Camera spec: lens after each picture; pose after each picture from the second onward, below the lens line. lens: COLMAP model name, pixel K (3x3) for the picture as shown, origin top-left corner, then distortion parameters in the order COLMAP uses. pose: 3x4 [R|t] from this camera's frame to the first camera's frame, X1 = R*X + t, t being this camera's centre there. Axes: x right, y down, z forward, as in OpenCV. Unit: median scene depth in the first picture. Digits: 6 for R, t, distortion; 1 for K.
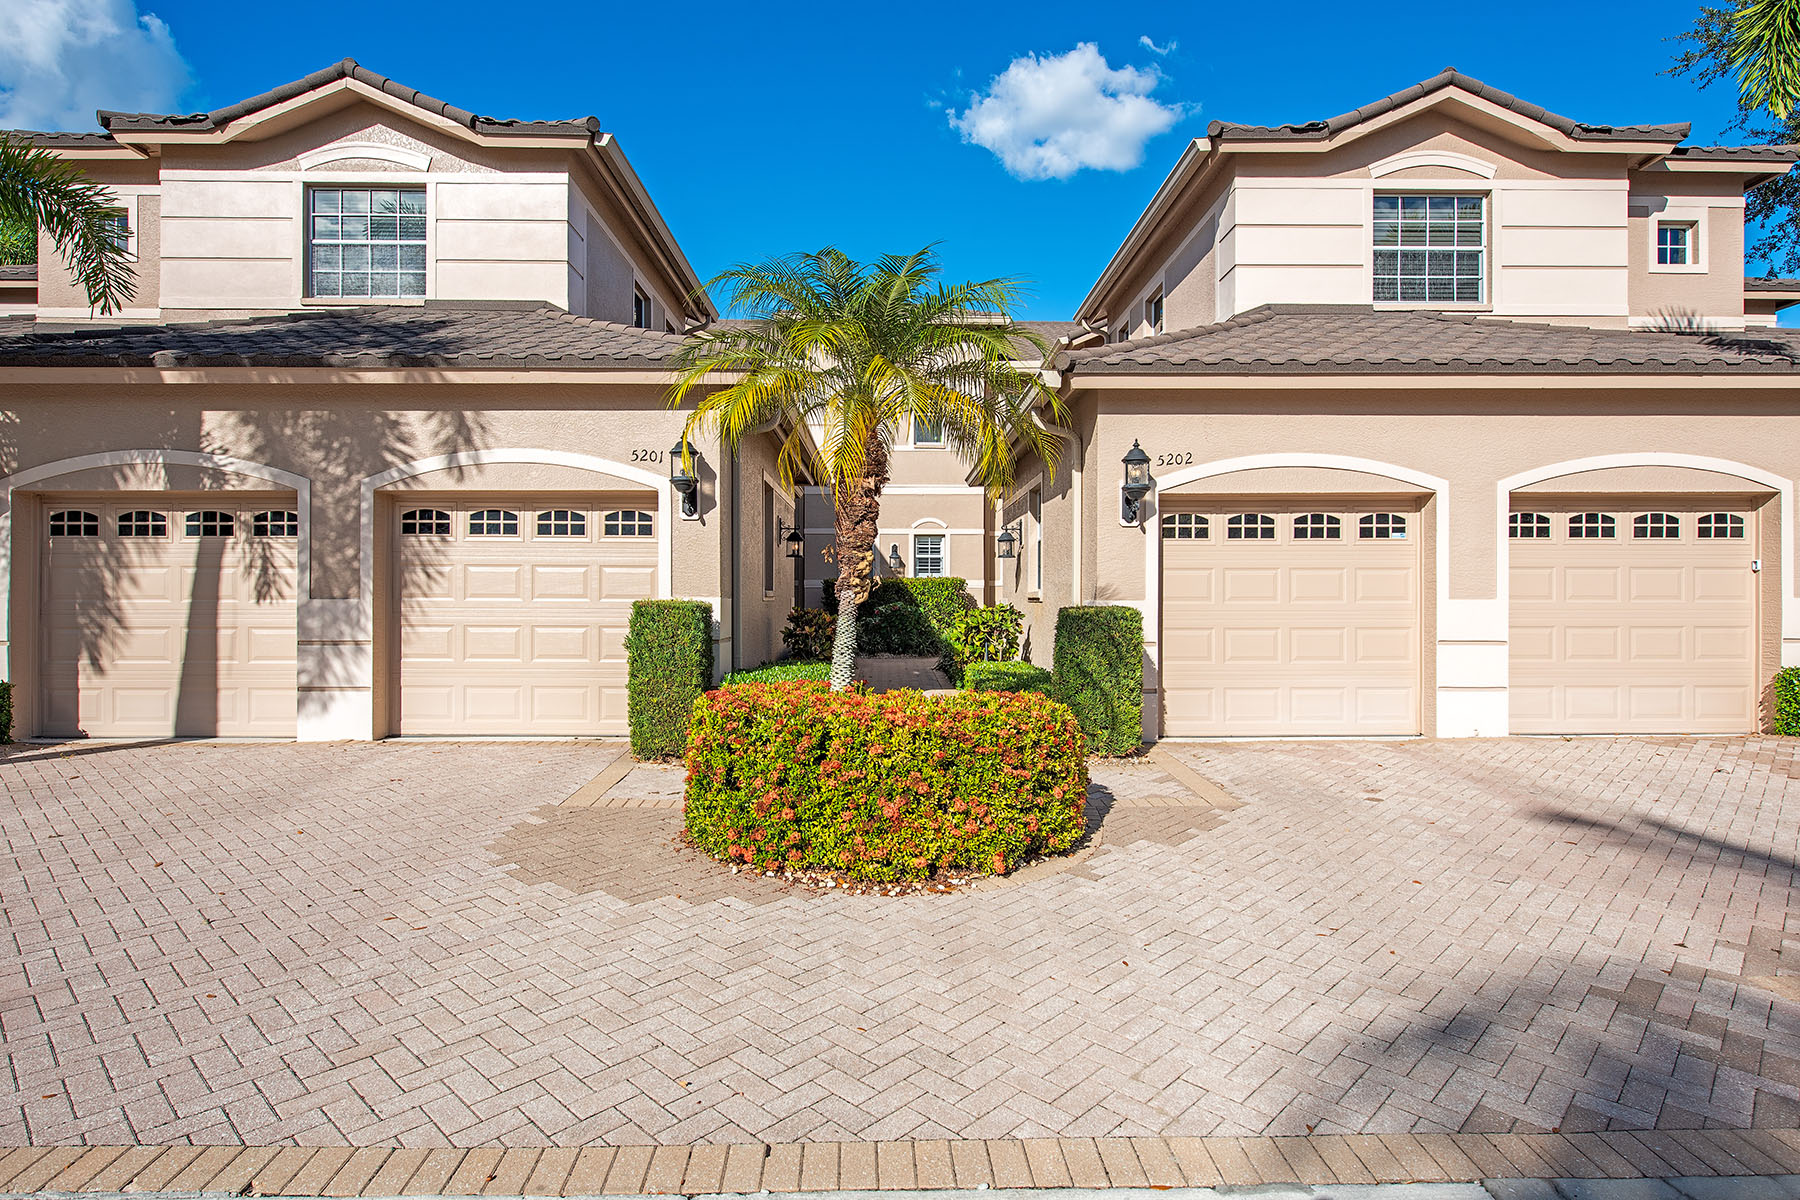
lens RADIAL K [[979.8, 0, 899.9], [0, 979.8, 596.1], [0, 0, 1]] dist [-0.000003, 0.000000]
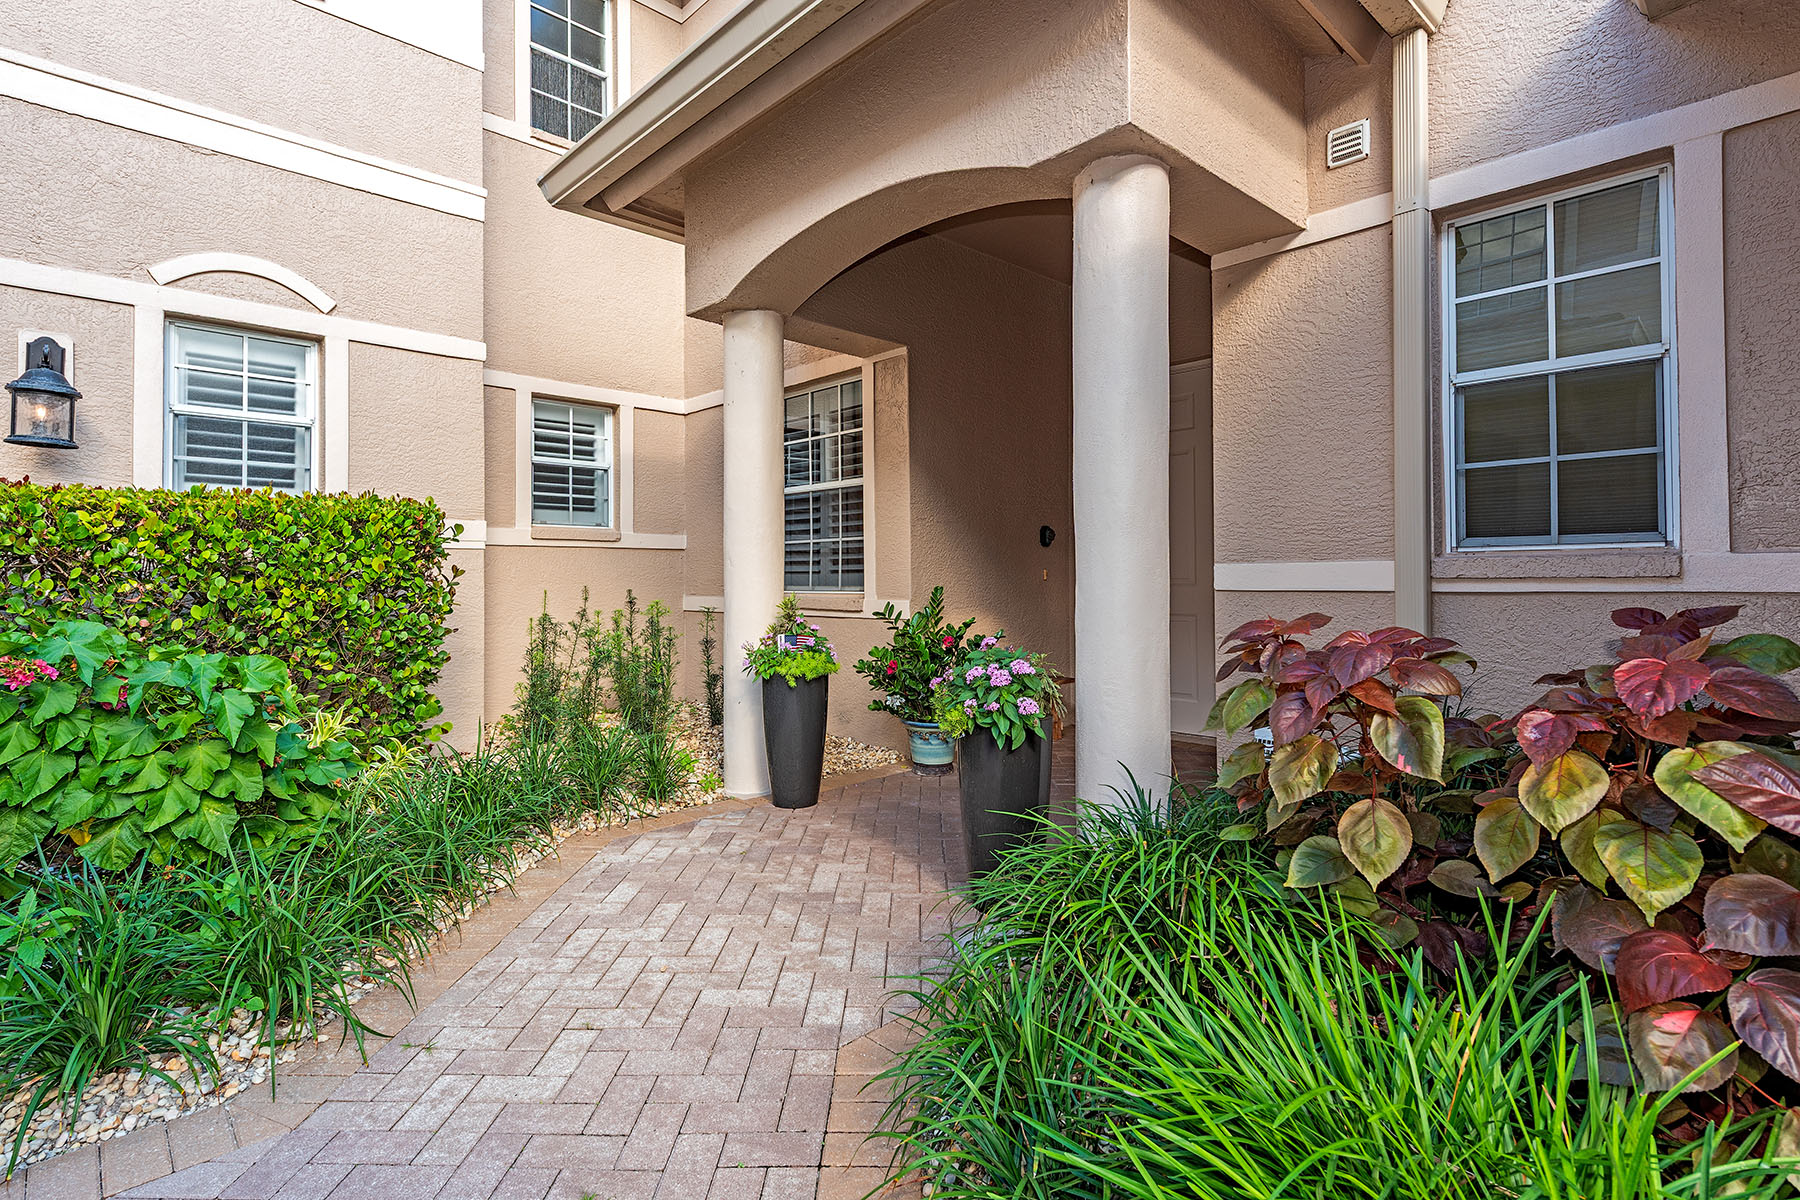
lens RADIAL K [[887.7, 0, 902.8], [0, 887.7, 592.2], [0, 0, 1]] dist [0.001999, 0.000300]
pose [[0.739277, 0.001738, 0.673400, 0.001337], [0.002587, 0.999982, -0.005421, 0.006572], [-0.673397, 0.005750, 0.739259, 0.722170]]
